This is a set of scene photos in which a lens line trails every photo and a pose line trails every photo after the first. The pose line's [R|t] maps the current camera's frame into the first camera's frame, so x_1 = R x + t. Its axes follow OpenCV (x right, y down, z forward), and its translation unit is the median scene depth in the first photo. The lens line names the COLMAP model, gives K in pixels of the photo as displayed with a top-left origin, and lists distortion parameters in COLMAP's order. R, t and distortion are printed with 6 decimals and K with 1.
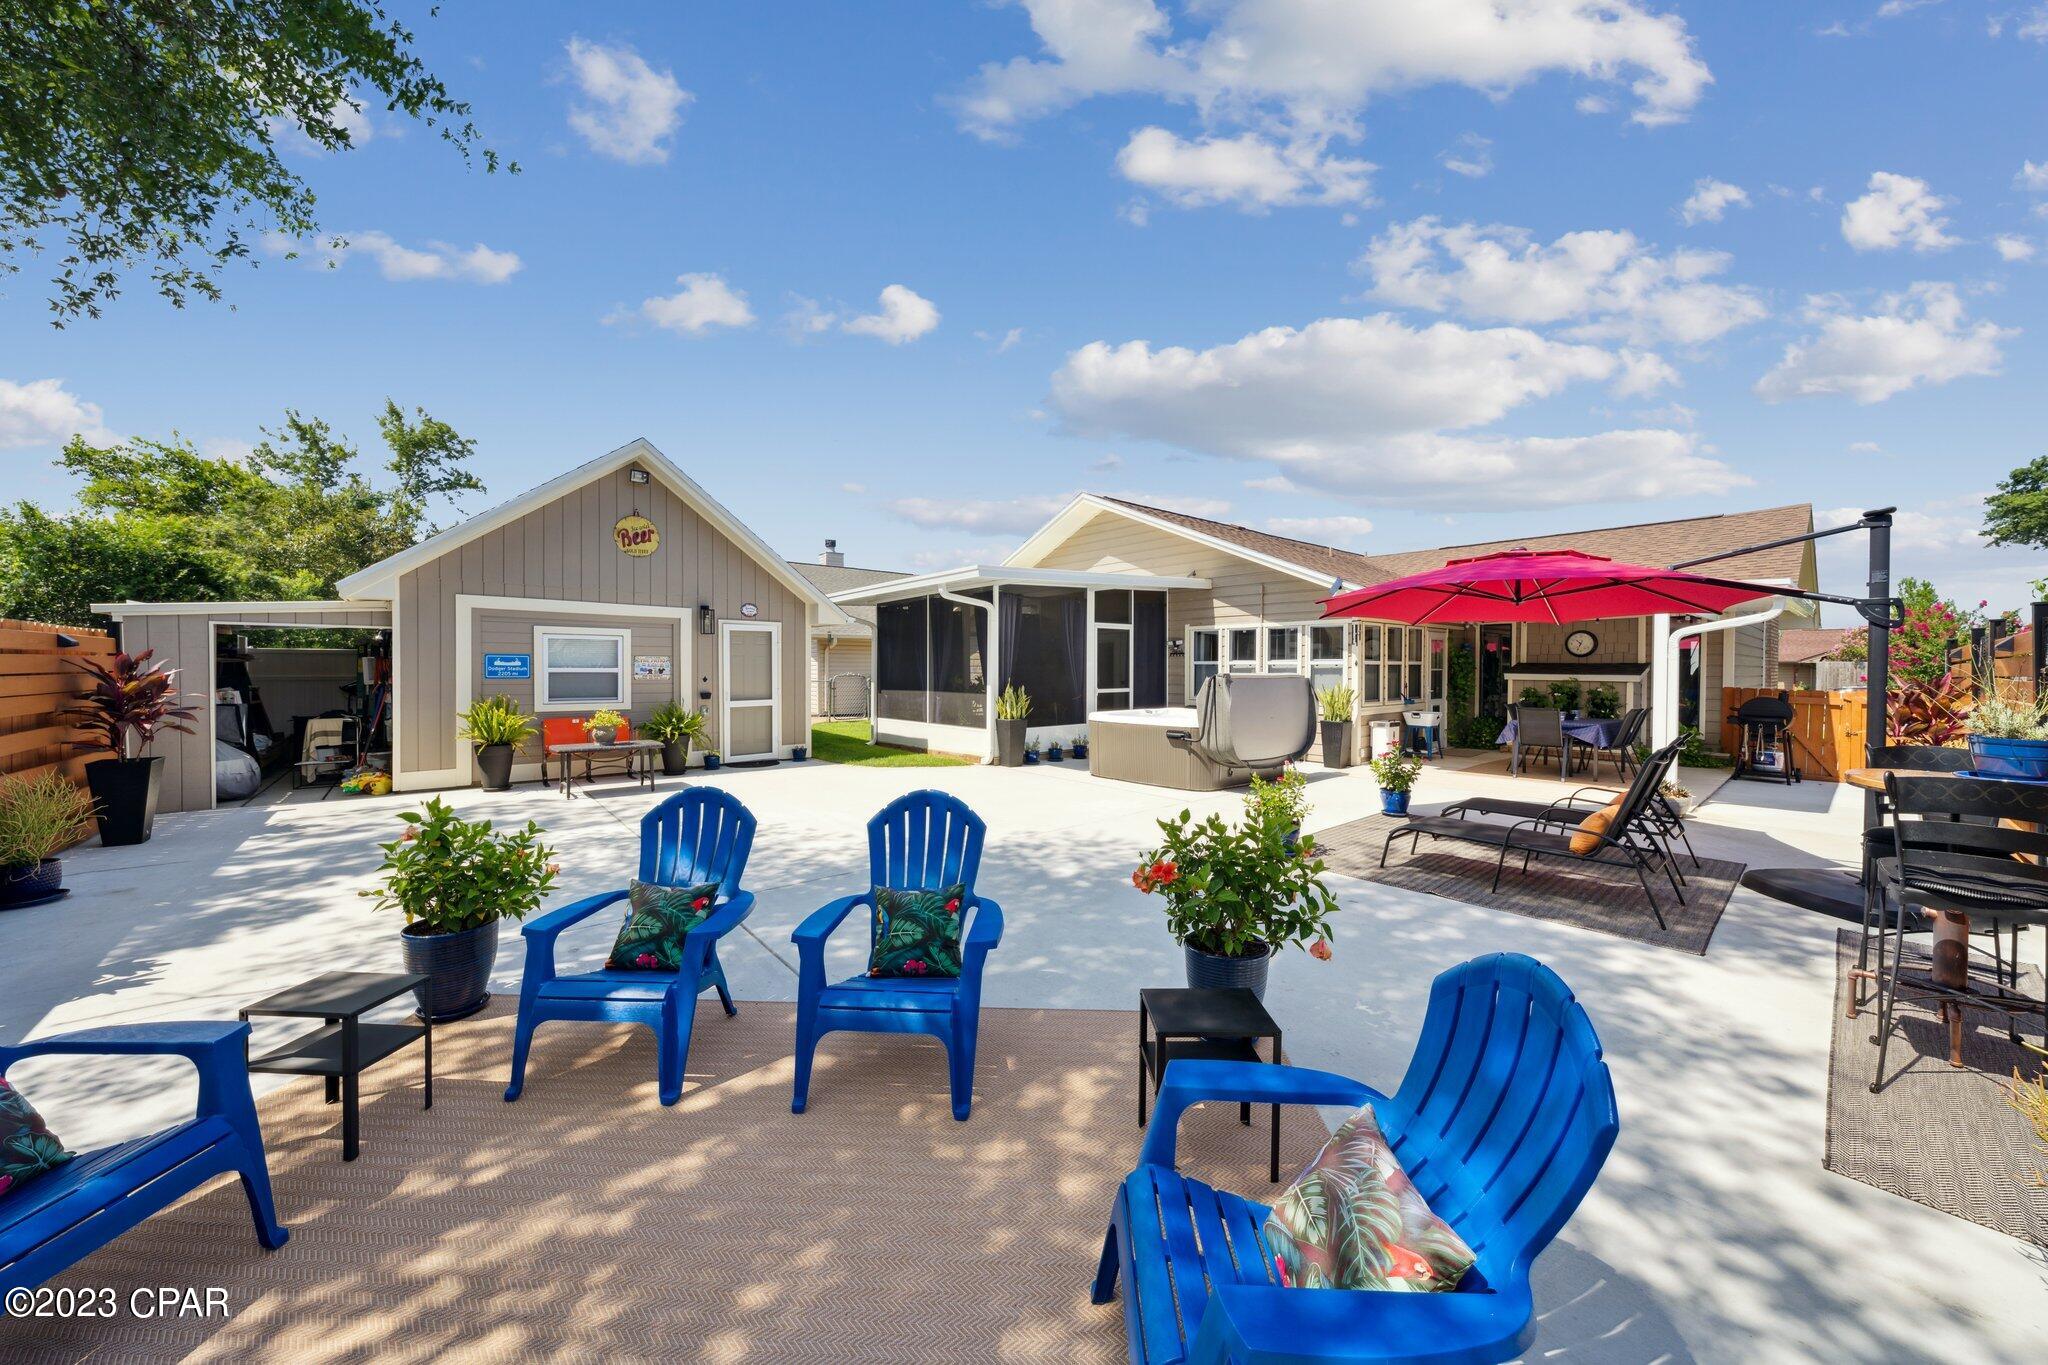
lens RADIAL K [[720.0, 0, 1027.2], [0, 720.0, 674.3], [0, 0, 1]] dist [0.000566, 0.000017]
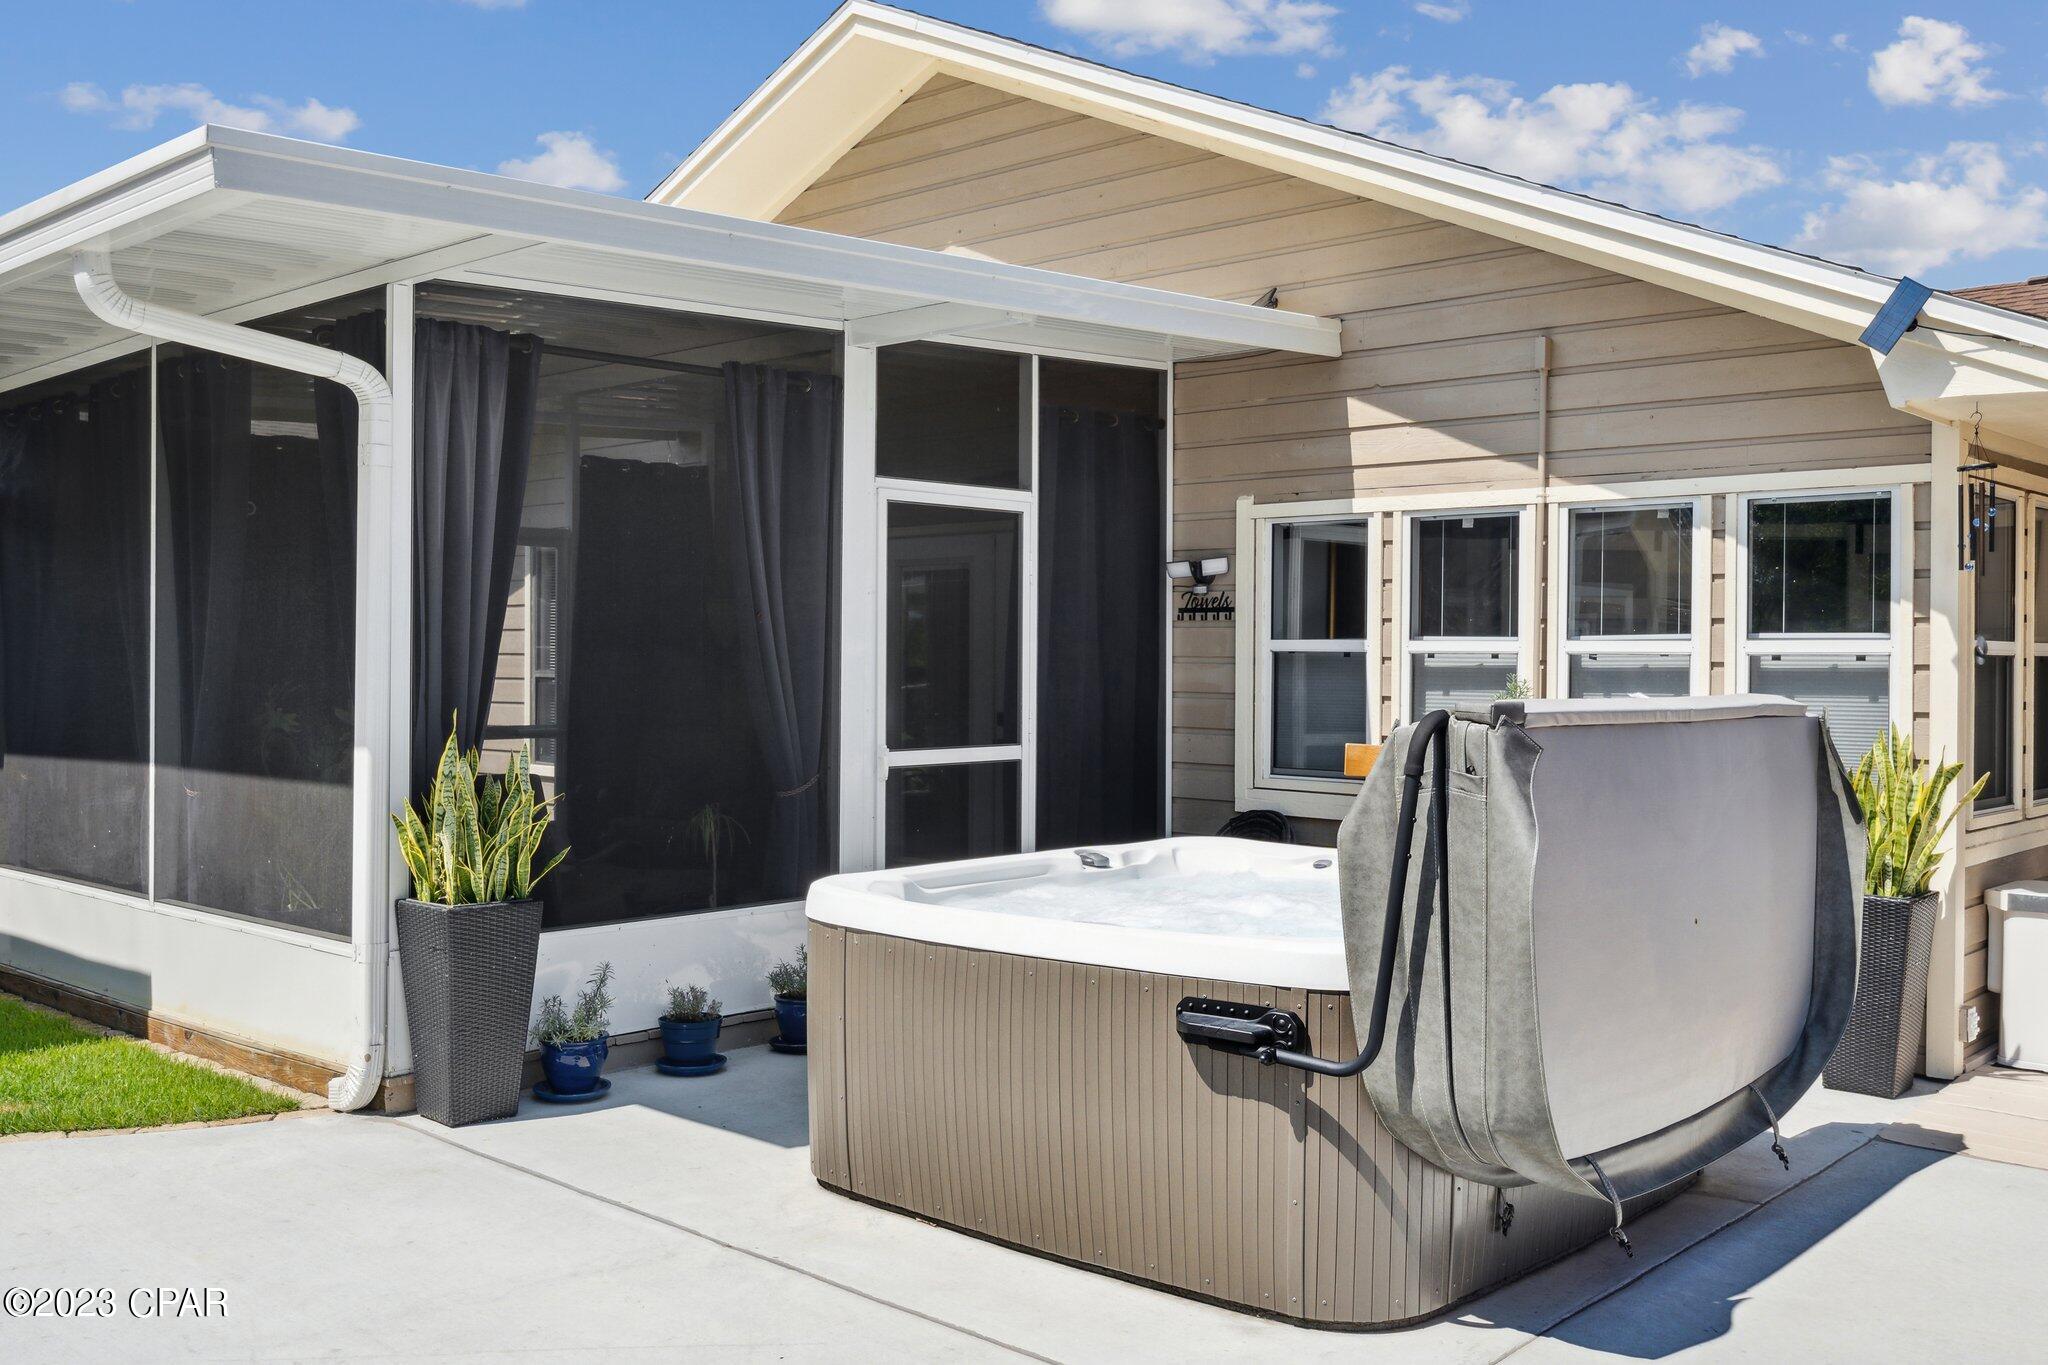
lens RADIAL K [[1854.6, 0, 1024.0], [0, 1854.6, 682.5], [0, 0, 1]] dist [0.001256, 0.004000]
pose [[0.992509, 0.002701, 0.122145, 0.073723], [-0.003101, 0.999990, 0.003087, -0.005383], [-0.122136, -0.003442, 0.992507, 0.410876]]
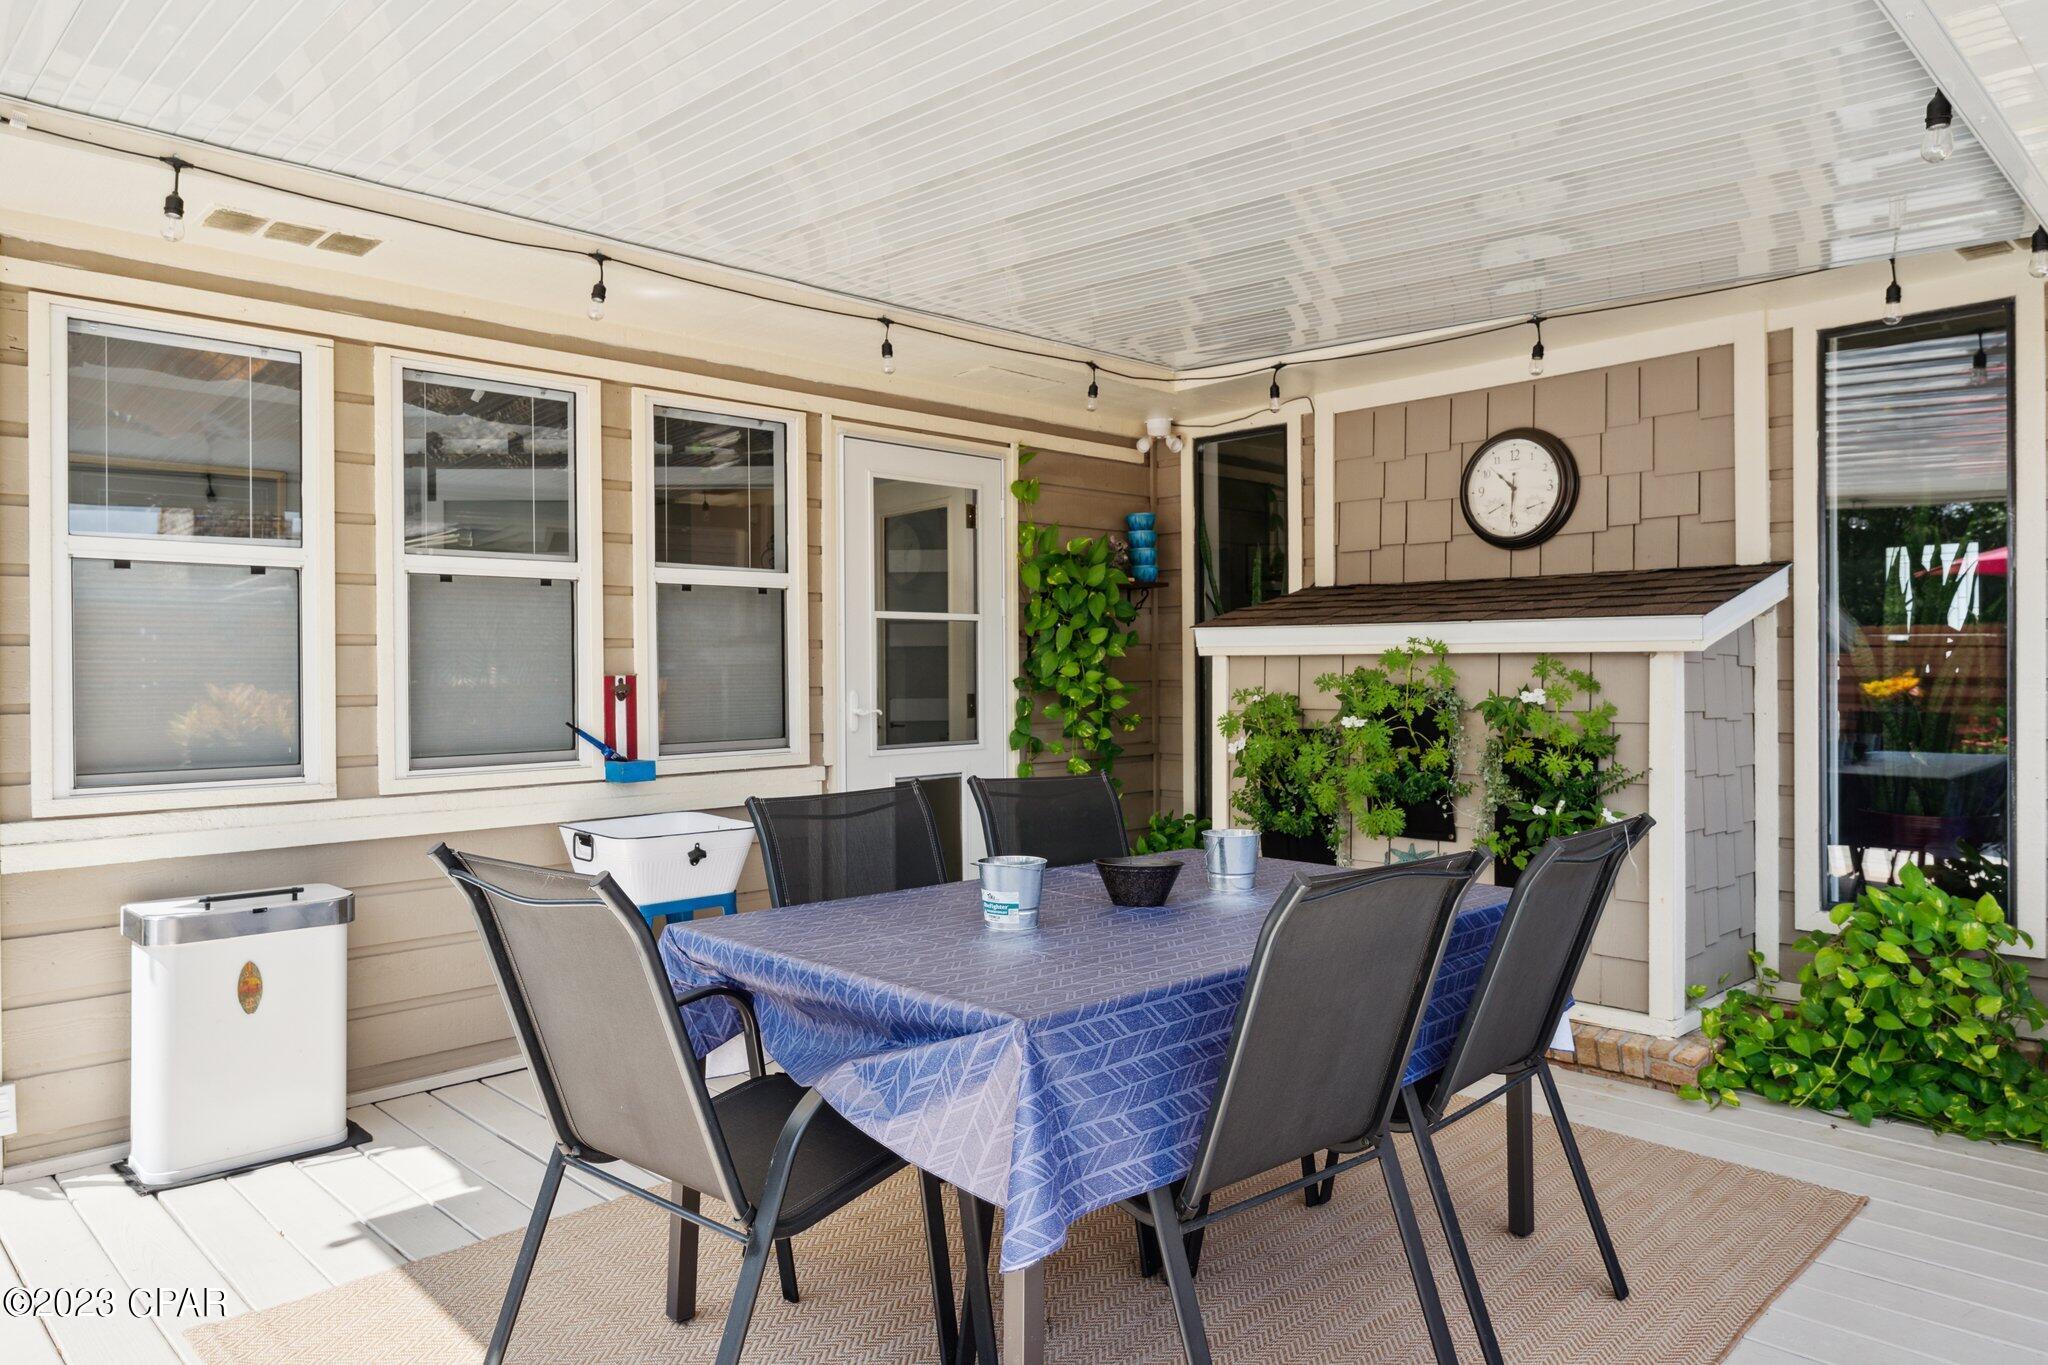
lens RADIAL K [[1298.8, 0, 1024.0], [0, 1298.8, 682.5], [0, 0, 1]] dist [0.001841, 0.000635]
pose [[0.998221, -0.007023, 0.059213, 0.647733], [0.007033, 0.999975, 0.000053, 0.016906], [-0.059212, 0.000363, 0.998245, 0.668549]]
